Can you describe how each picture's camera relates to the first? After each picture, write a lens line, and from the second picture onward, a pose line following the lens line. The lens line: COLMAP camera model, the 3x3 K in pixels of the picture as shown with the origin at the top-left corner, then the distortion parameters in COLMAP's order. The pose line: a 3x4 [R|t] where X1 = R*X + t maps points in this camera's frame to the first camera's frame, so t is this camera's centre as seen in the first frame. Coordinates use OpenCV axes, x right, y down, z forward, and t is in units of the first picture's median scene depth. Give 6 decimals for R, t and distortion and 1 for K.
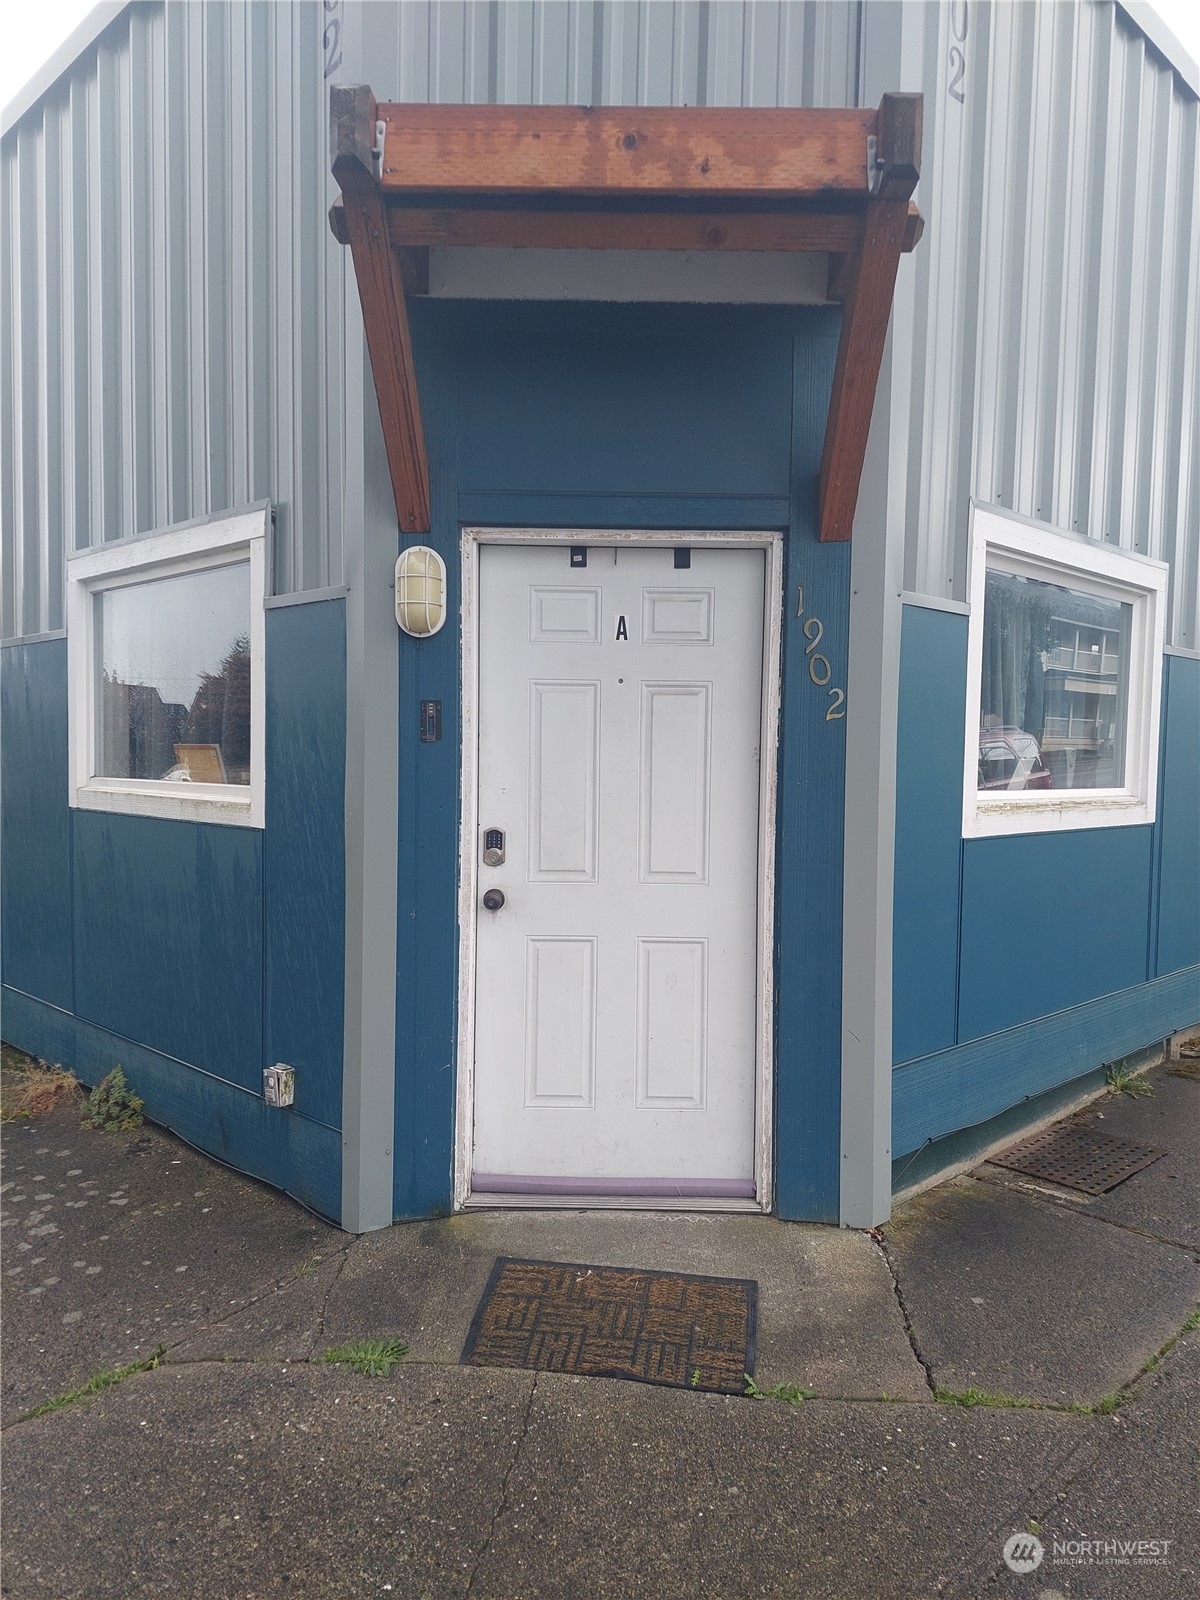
lens RADIAL K [[1284.6, 0, 601.4], [0, 1284.6, 846.8], [0, 0, 1]] dist [0.148603, -0.236505]
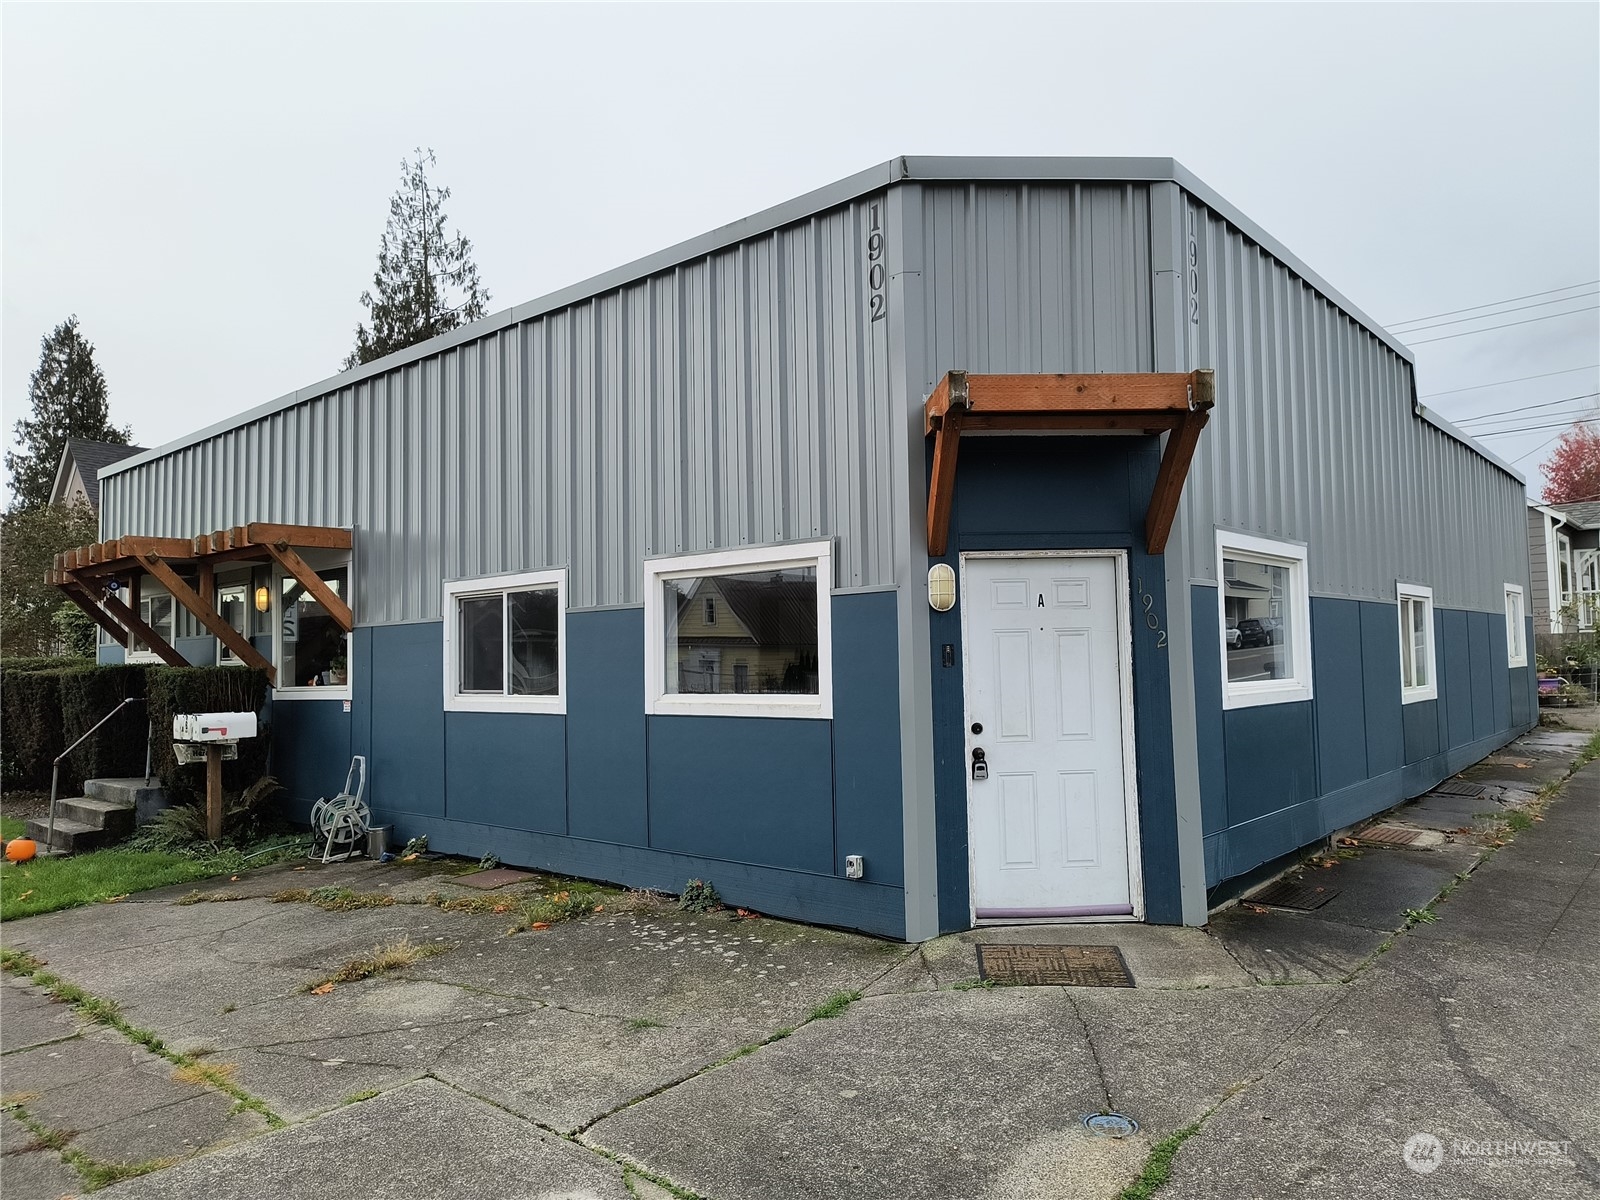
lens RADIAL K [[1237.9, 0, 804.4], [0, 1237.9, 600.5], [0, 0, 1]] dist [0.023968, 0.002498]
pose [[0.997337, -0.032174, 0.065444, -0.433977], [0.039601, 0.992511, -0.115555, 0.020184], [-0.061236, 0.117839, 0.991143, -0.723394]]
